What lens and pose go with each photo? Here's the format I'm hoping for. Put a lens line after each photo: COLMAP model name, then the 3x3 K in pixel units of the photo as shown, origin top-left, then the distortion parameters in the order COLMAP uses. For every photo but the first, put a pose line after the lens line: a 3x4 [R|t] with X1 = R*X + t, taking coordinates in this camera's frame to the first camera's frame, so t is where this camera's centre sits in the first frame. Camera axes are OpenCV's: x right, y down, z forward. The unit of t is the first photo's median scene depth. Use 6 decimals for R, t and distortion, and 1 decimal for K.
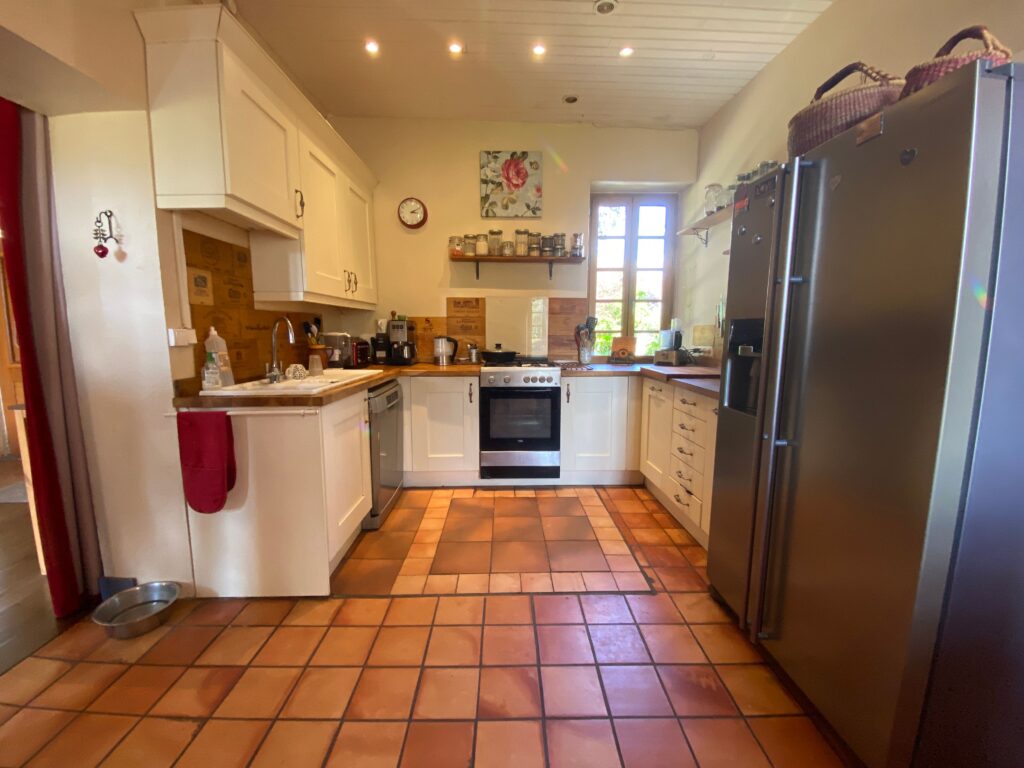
lens RADIAL K [[413.1, 0, 511.1], [0, 413.1, 379.4], [0, 0, 1]] dist [0.026016, -0.021756]
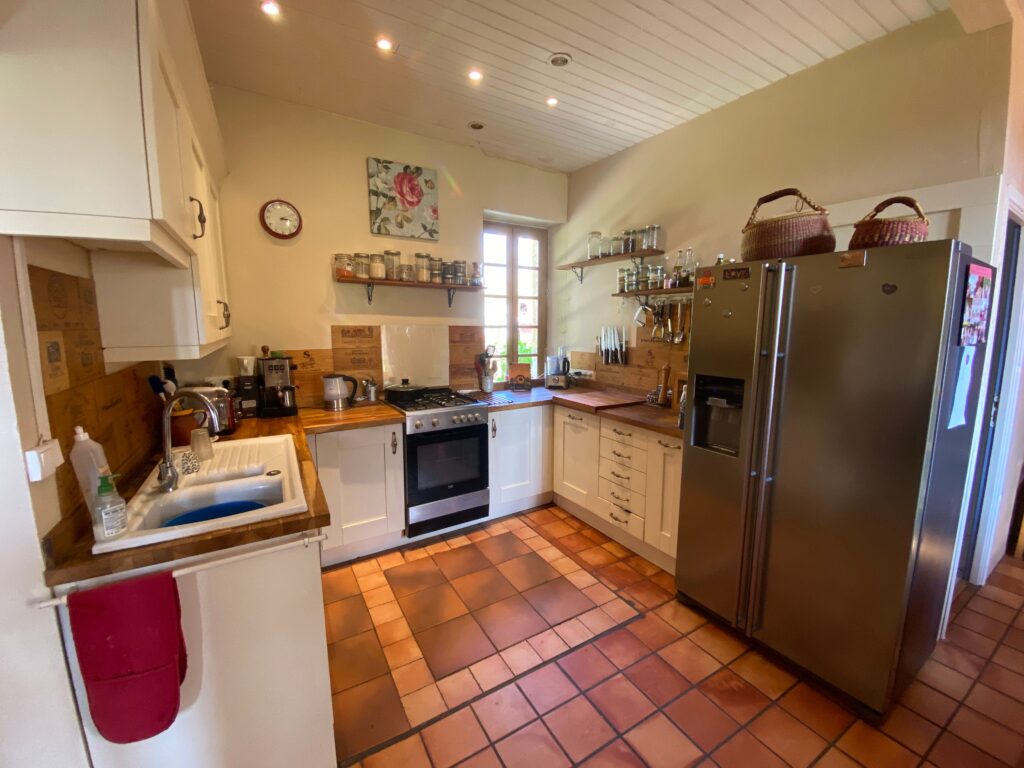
lens RADIAL K [[413.1, 0, 511.1], [0, 413.1, 379.4], [0, 0, 1]] dist [0.026016, -0.021756]
pose [[0.869476, -0.066429, 0.489487, -0.288775], [0.060095, 0.997781, 0.028663, -0.106215], [-0.490305, 0.004494, 0.871539, 0.119434]]
